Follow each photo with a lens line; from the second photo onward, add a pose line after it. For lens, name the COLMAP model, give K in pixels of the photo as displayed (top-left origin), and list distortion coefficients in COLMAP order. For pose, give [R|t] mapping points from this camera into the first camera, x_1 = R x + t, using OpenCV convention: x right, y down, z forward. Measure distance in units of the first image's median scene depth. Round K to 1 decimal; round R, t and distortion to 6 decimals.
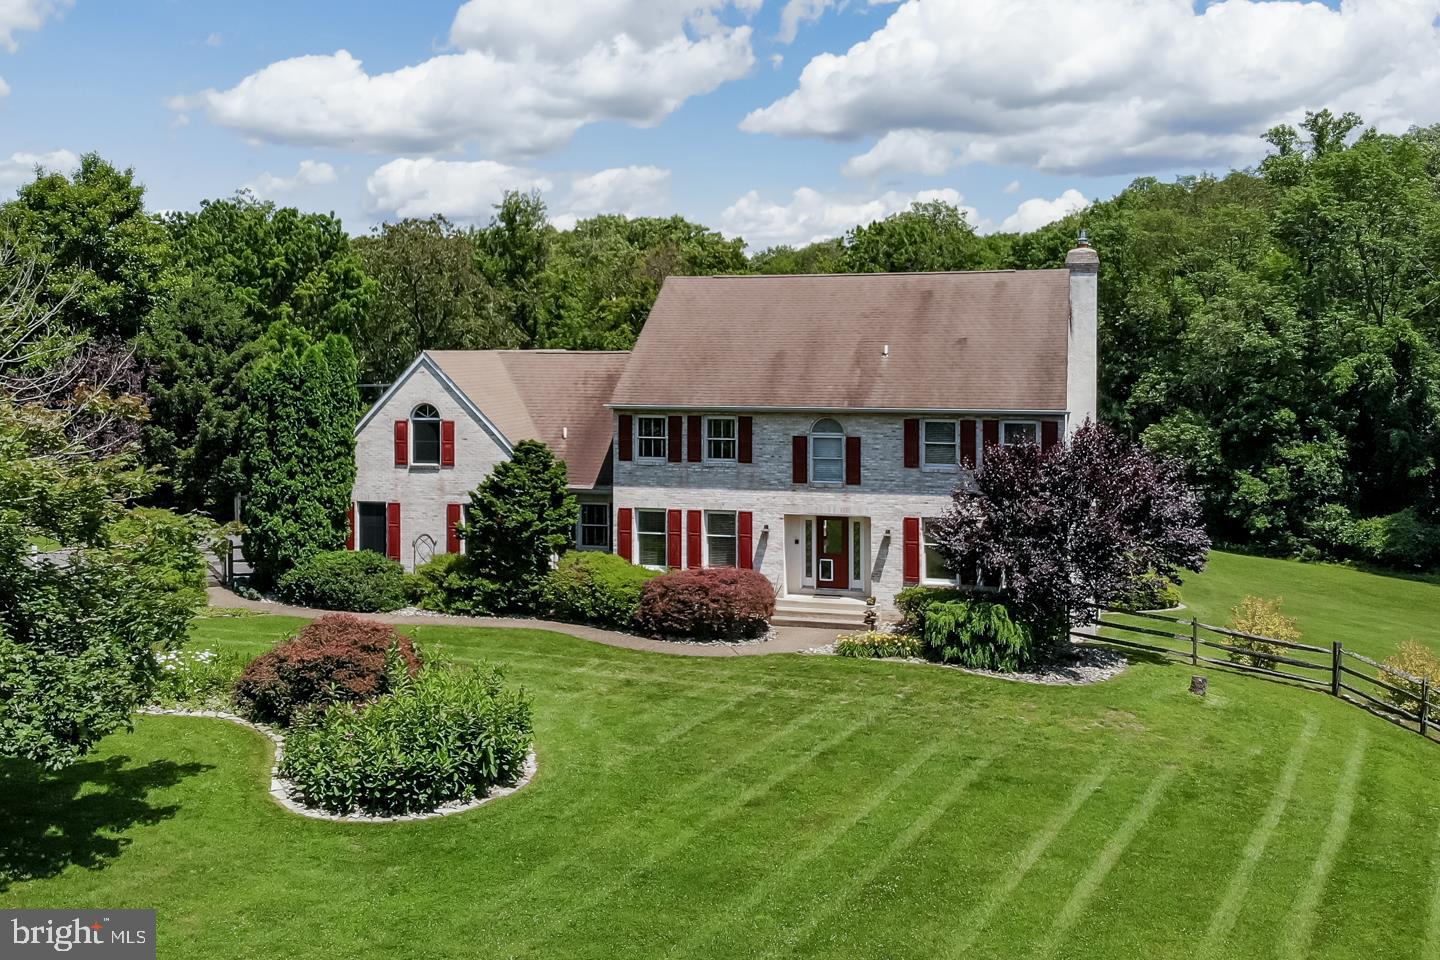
lens RADIAL K [[1184.2, 0, 678.2], [0, 1184.2, 451.8], [0, 0, 1]] dist [0.112653, -0.255367]
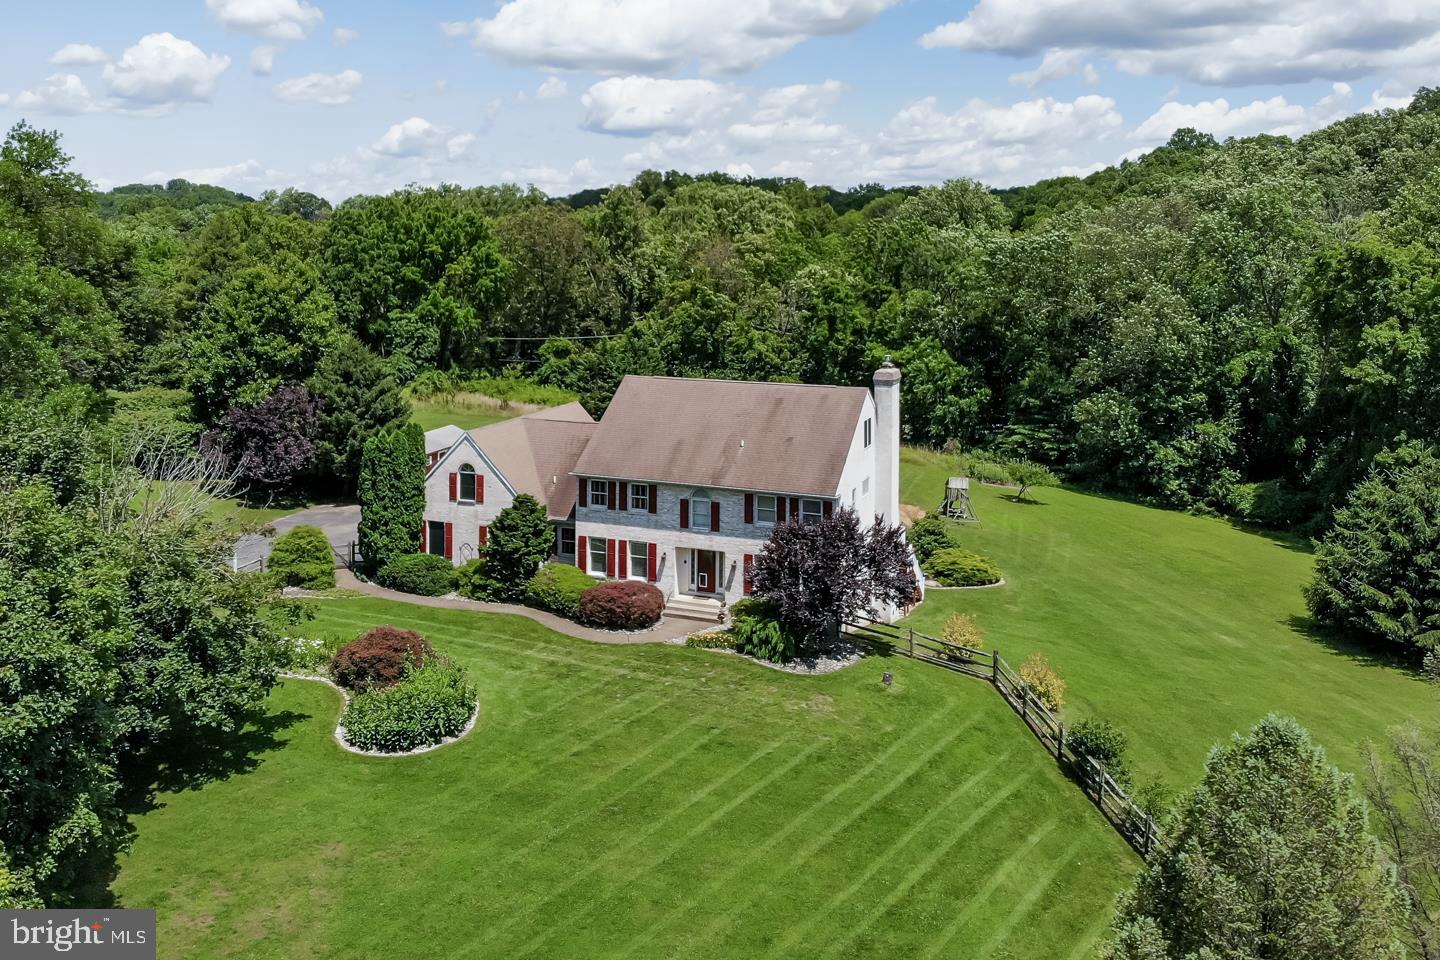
lens RADIAL K [[1071.0, 0, 719.4], [0, 1071.0, 338.5], [0, 0, 1]] dist [0.093901, -0.174119]
pose [[0.993741, 0.014620, -0.110745, 0.303283], [-0.011037, 0.999398, 0.032895, -0.275620], [0.111160, -0.031467, 0.993304, -0.433203]]
